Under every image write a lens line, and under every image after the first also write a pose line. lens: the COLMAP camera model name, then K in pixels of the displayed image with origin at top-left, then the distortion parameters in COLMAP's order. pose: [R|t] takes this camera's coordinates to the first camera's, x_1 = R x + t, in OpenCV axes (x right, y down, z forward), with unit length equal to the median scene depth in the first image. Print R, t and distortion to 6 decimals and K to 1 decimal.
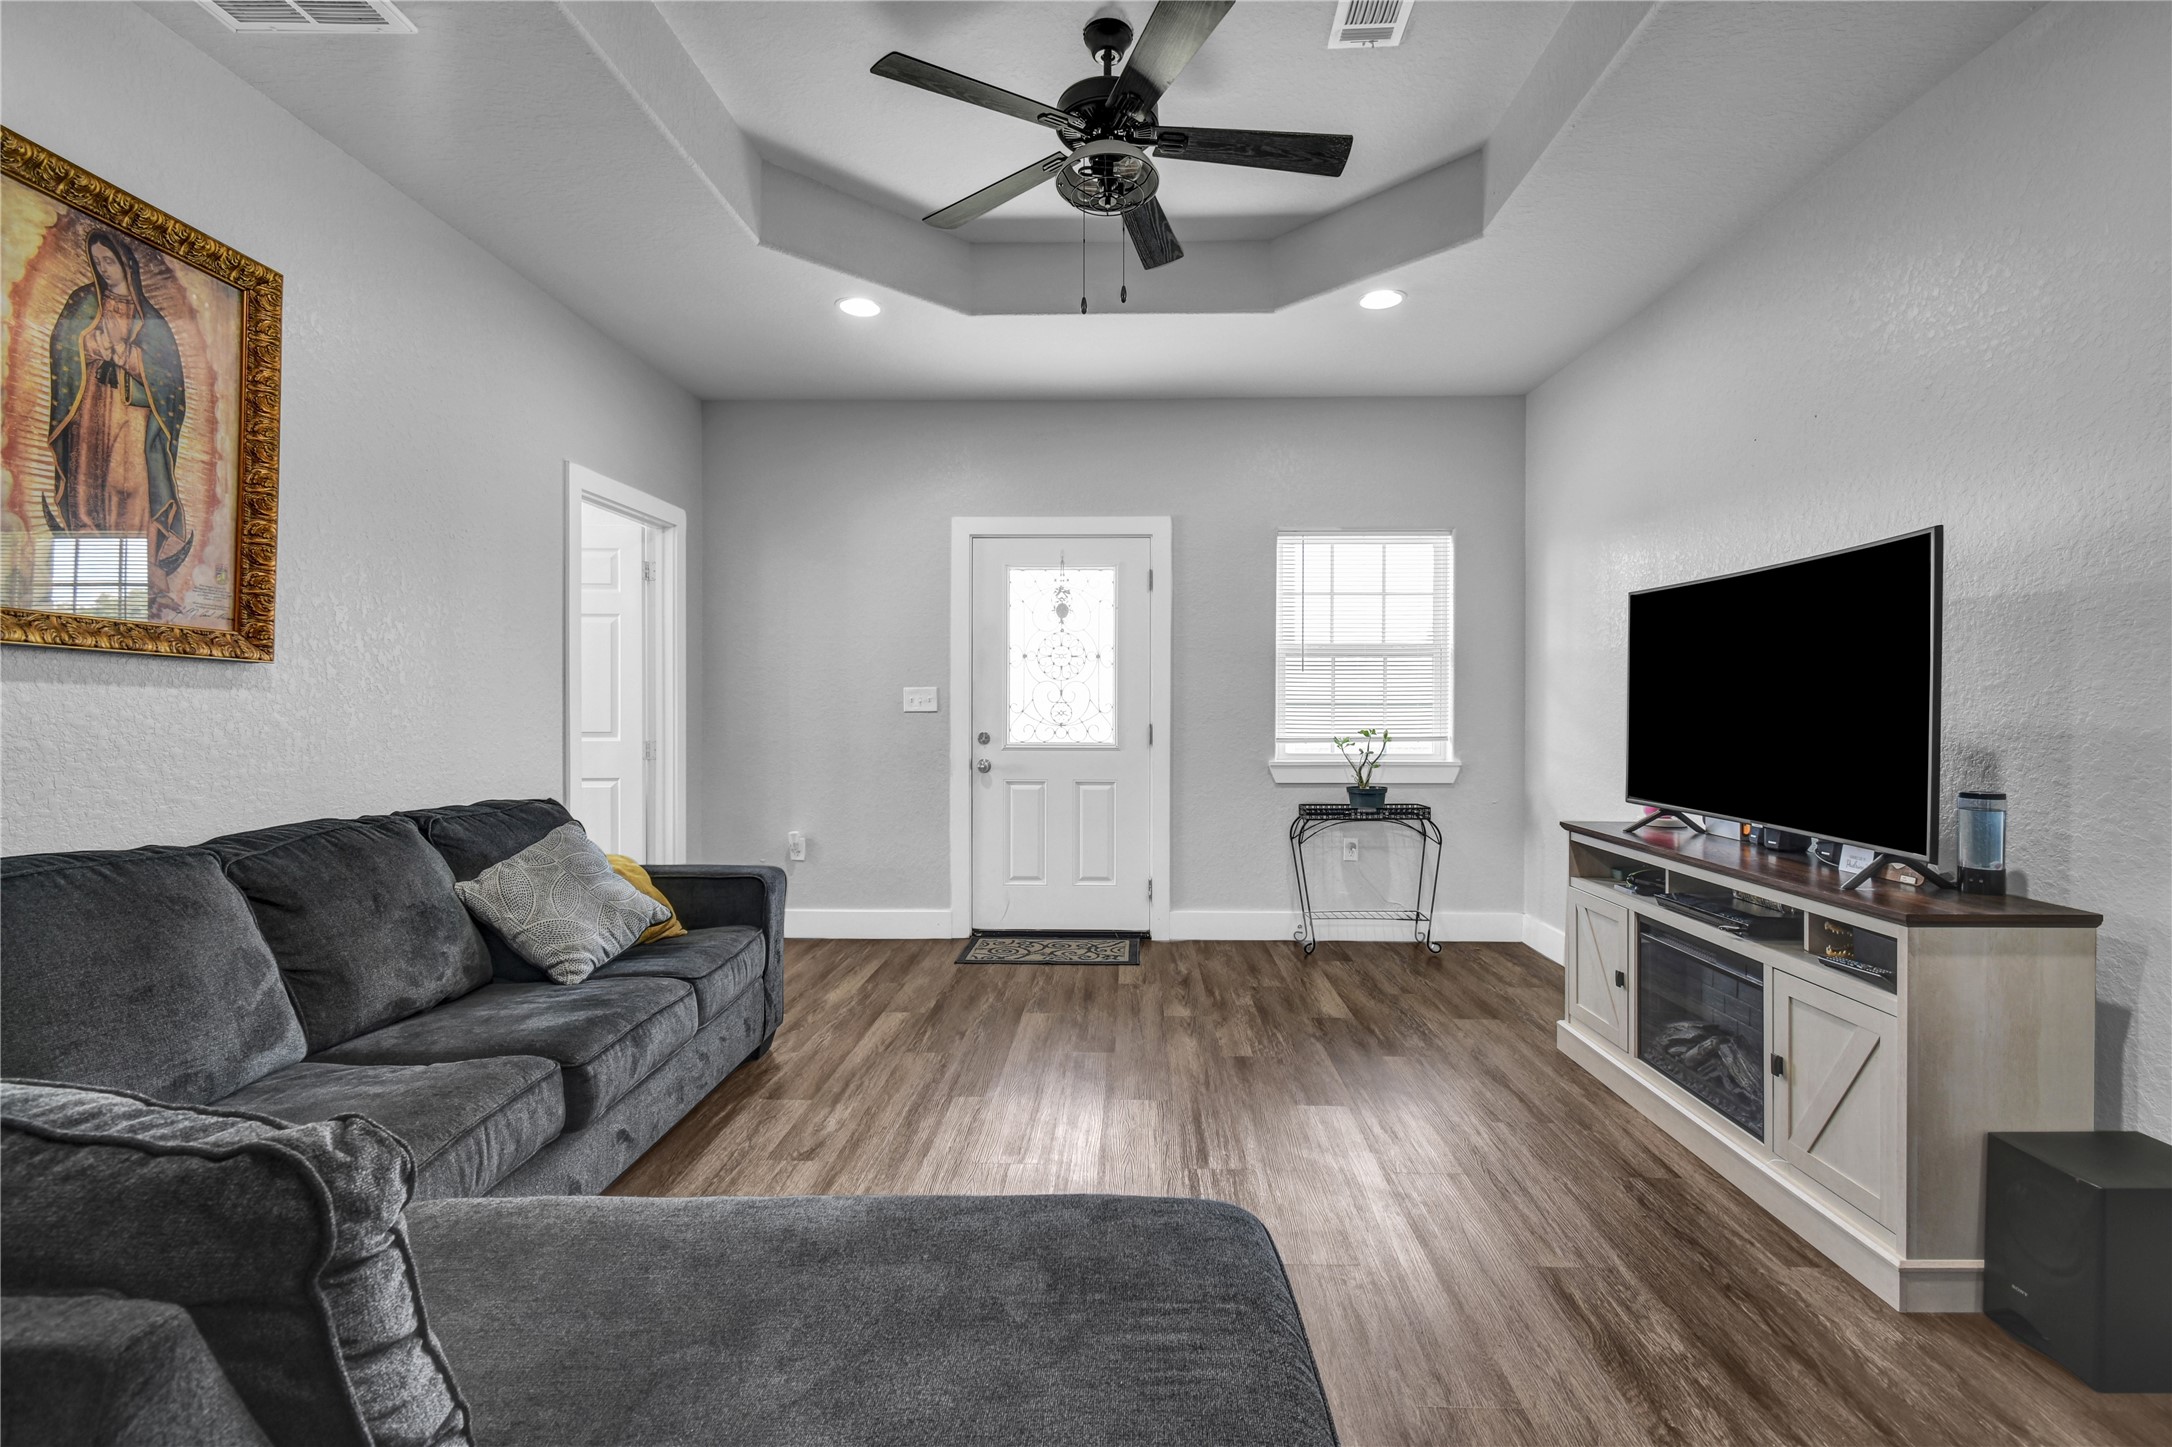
lens RADIAL K [[980.7, 0, 1081.2], [0, 980.7, 707.8], [0, 0, 1]] dist [-0.000537, -0.000182]
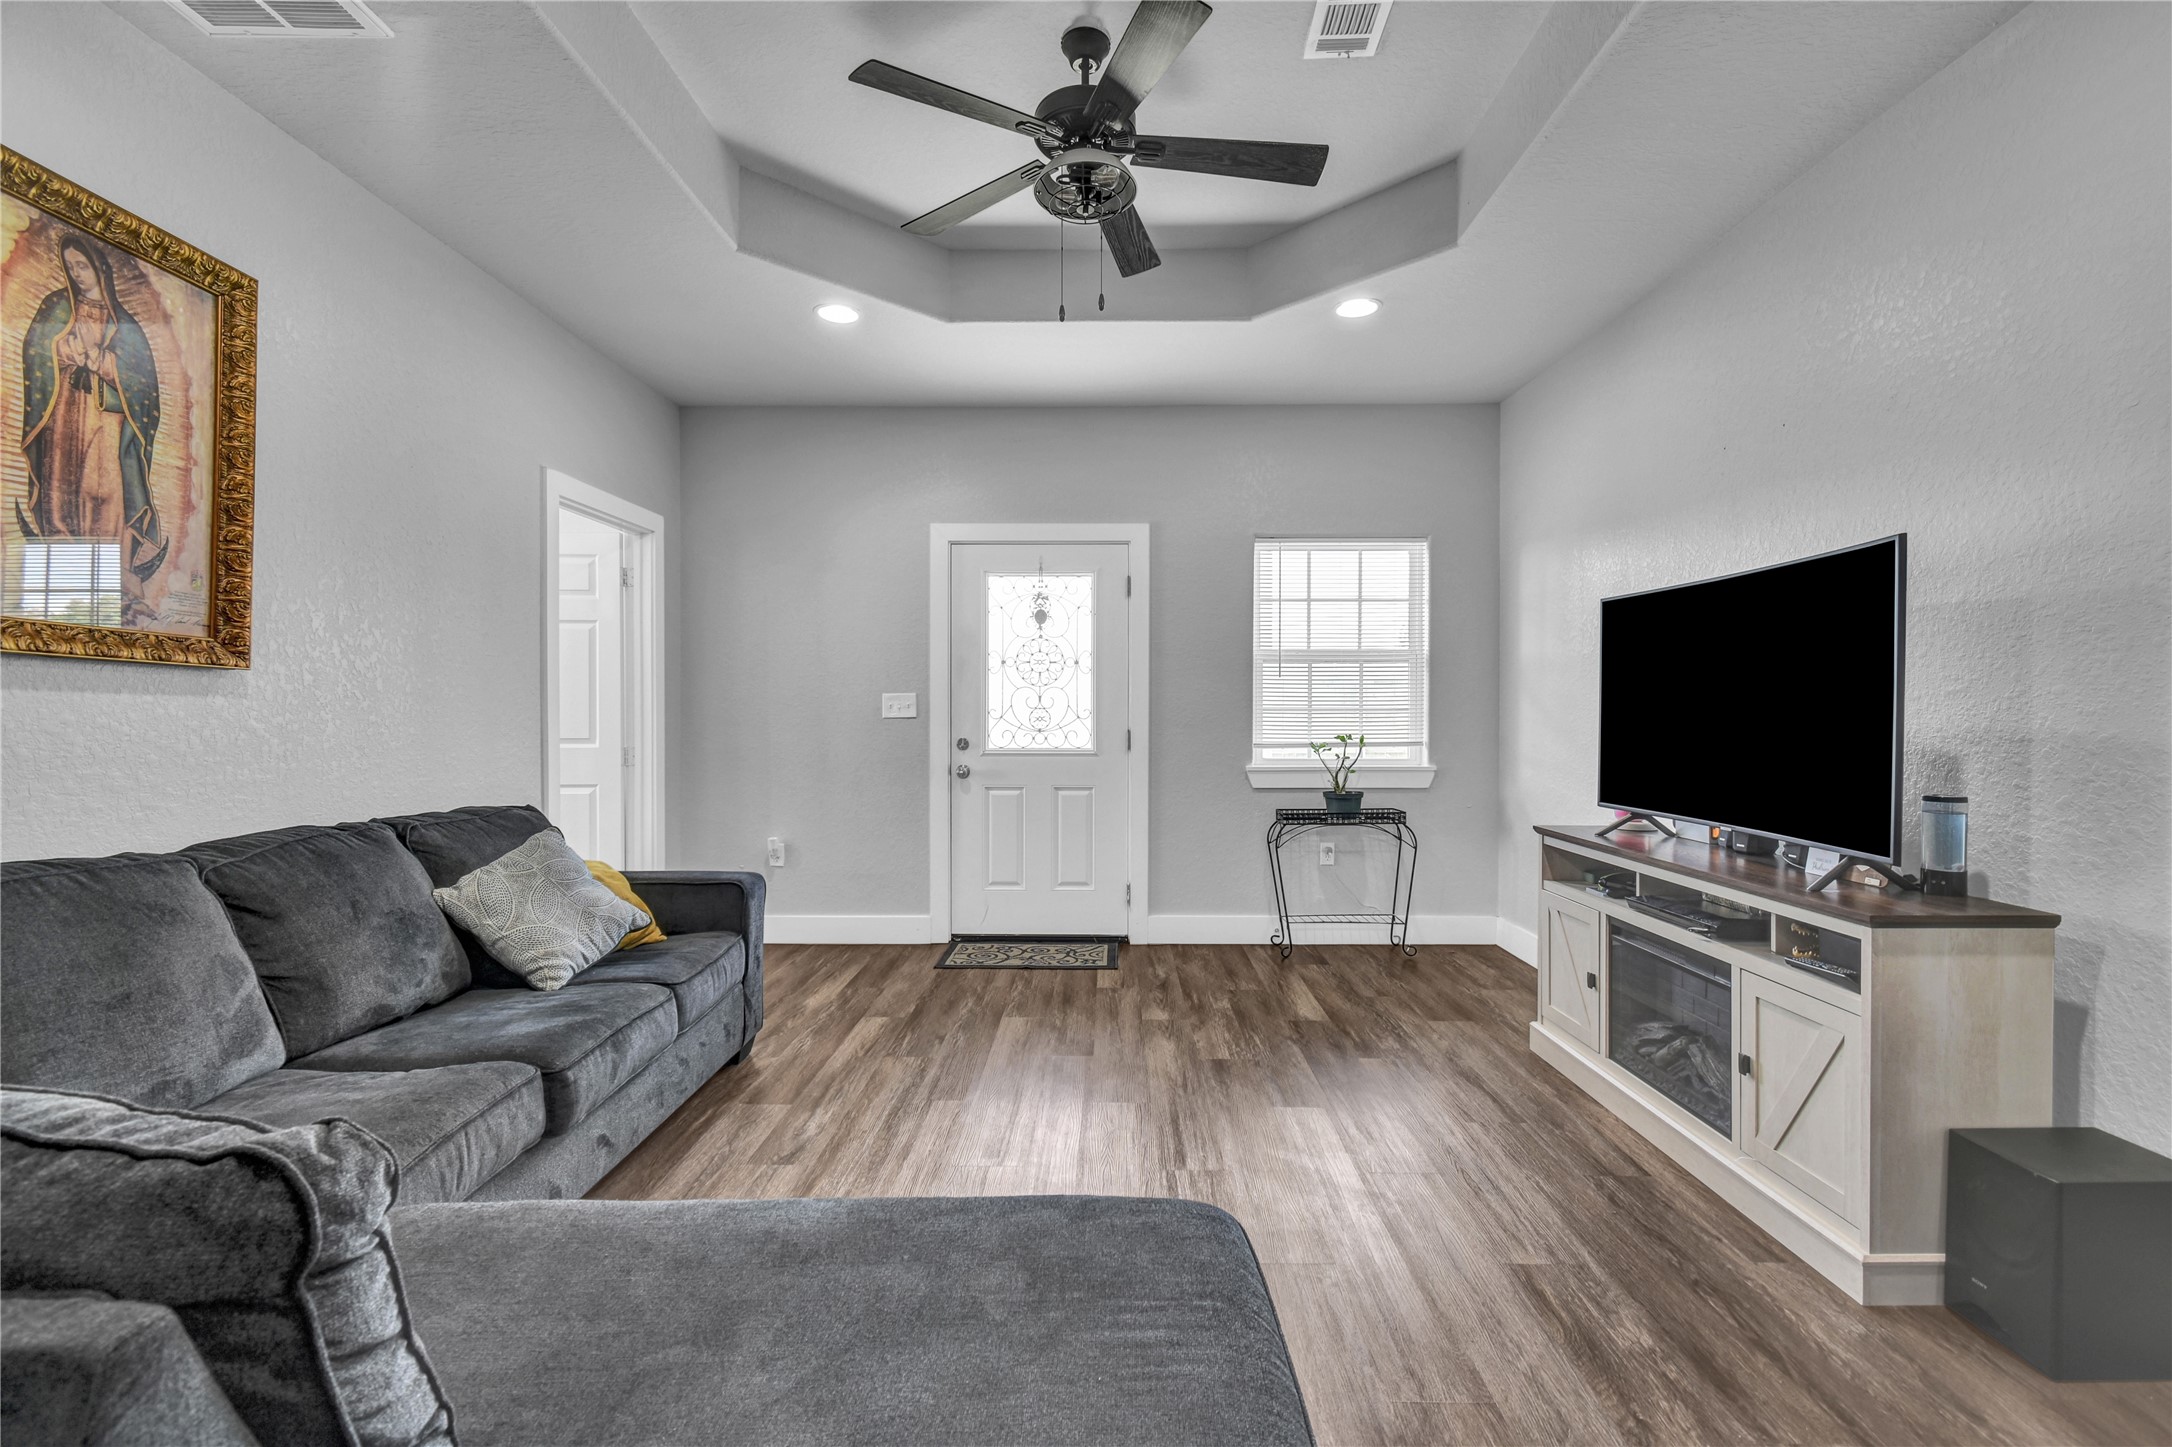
lens RADIAL K [[981.7, 0, 1070.3], [0, 981.7, 715.0], [0, 0, 1]] dist [0.001528, 0.000100]
pose [[0.999944, -0.001143, 0.010536, 0.000398], [0.001129, 0.999998, 0.001335, 0.000023], [-0.010537, -0.001323, 0.999944, -0.009693]]
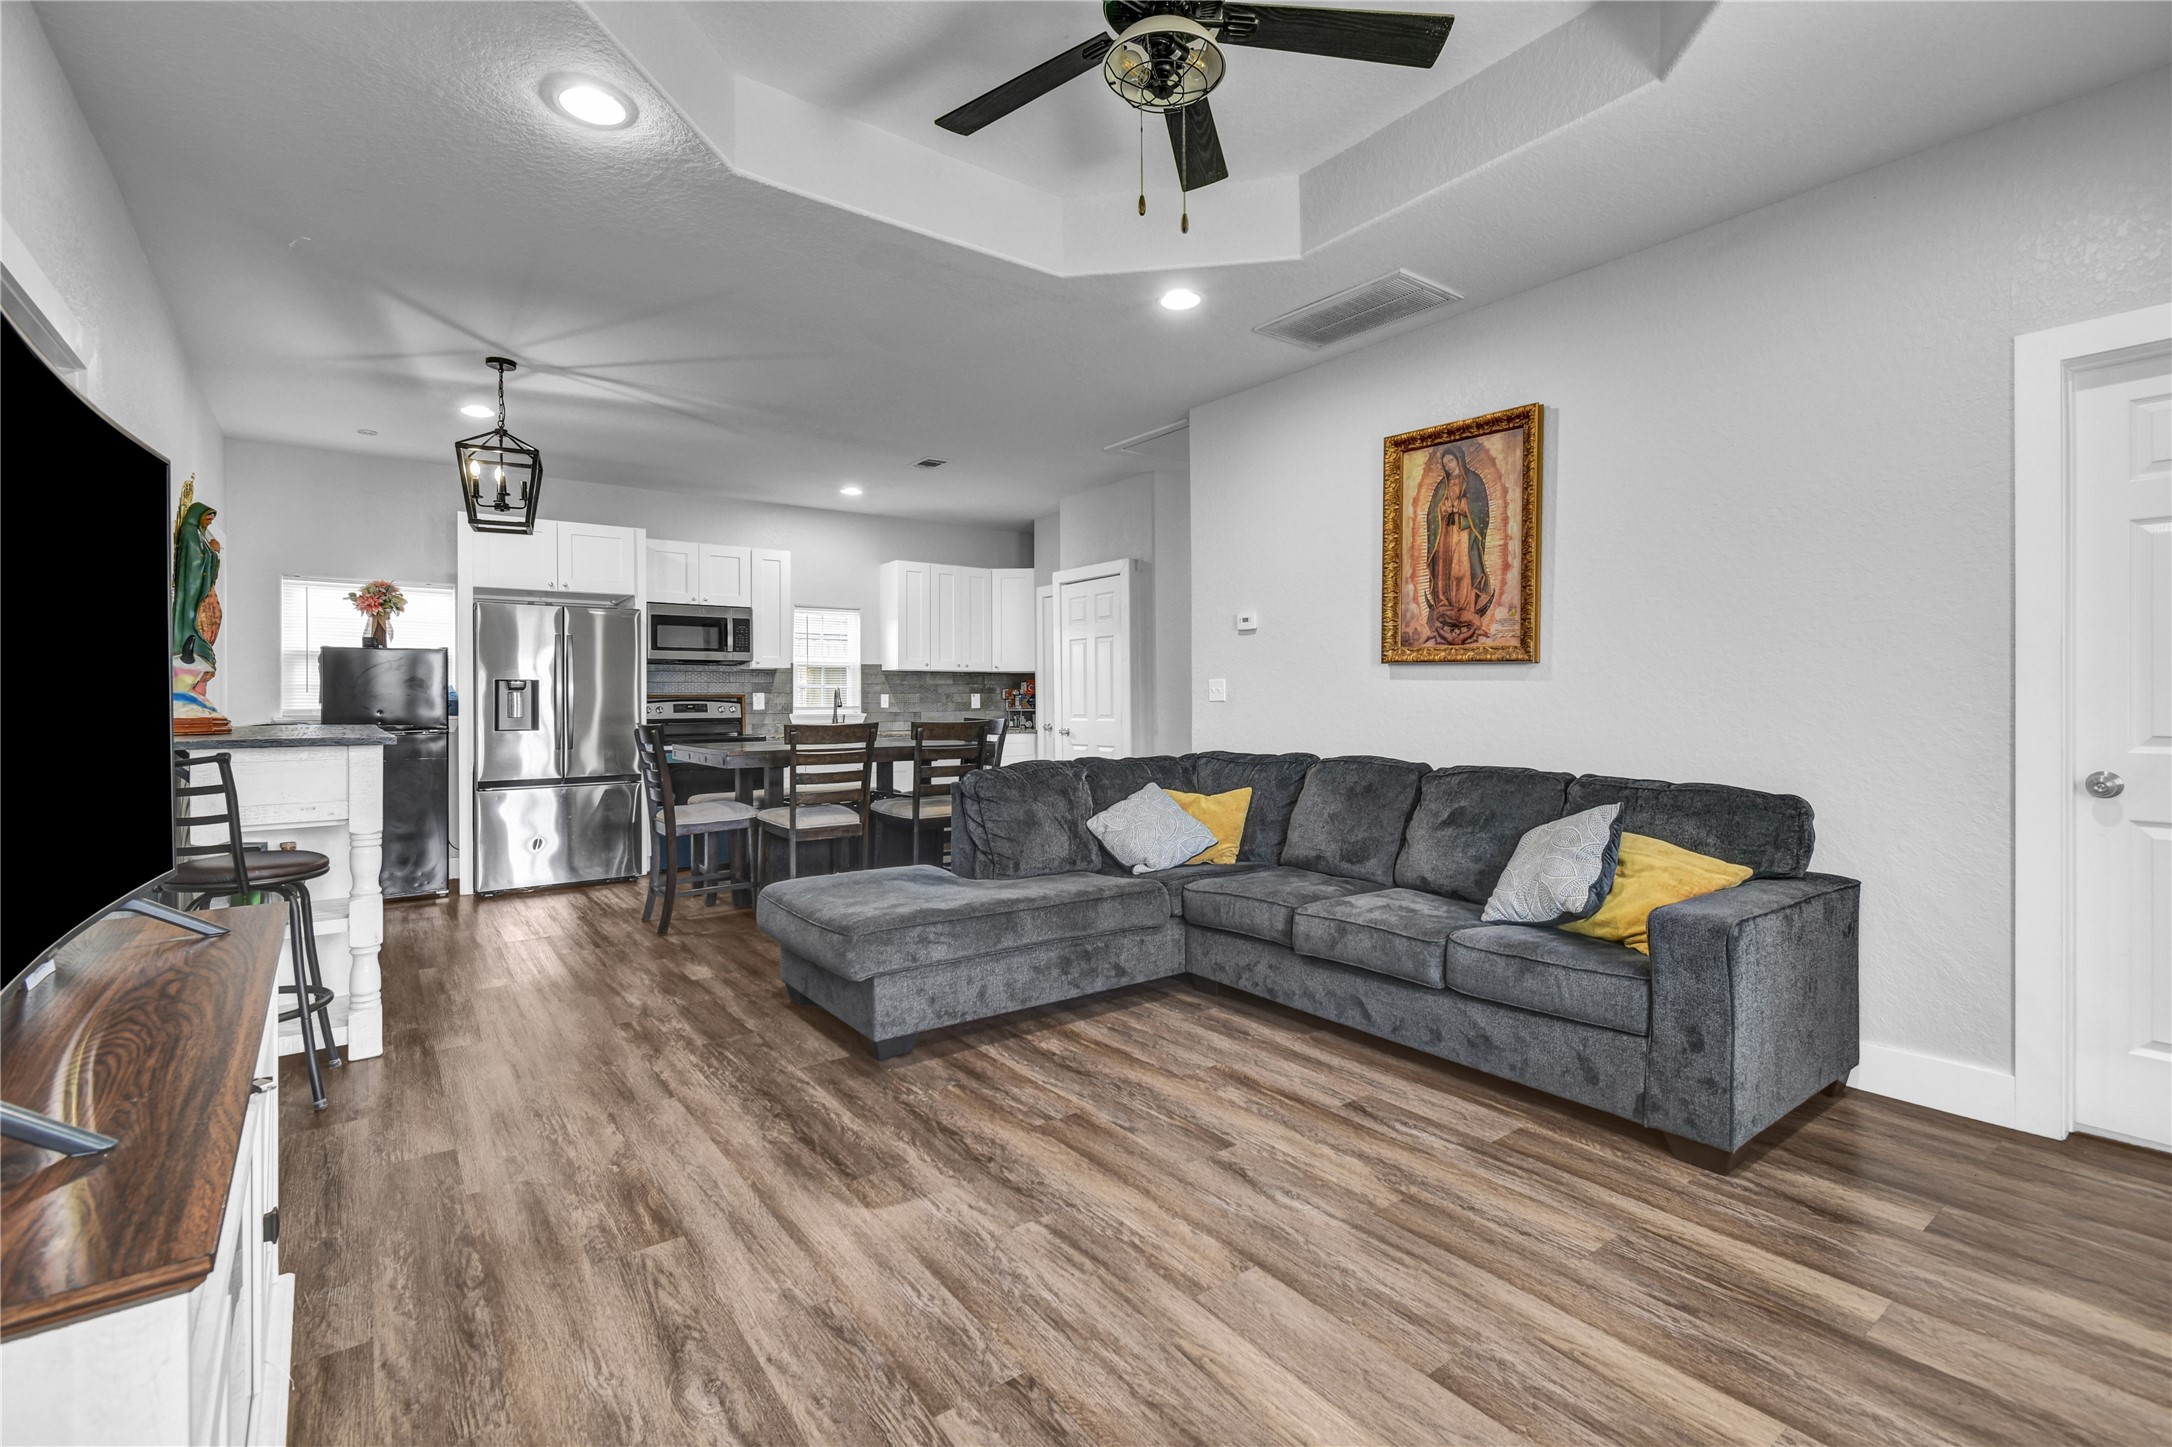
lens RADIAL K [[965.9, 0, 1095.4], [0, 965.9, 699.1], [0, 0, 1]] dist [0.000485, 0.000038]
pose [[-0.769363, 0.001121, -0.638810, 0.711834], [-0.001856, 0.999990, 0.003990, 0.006584], [0.638809, 0.004255, -0.769354, 1.884321]]
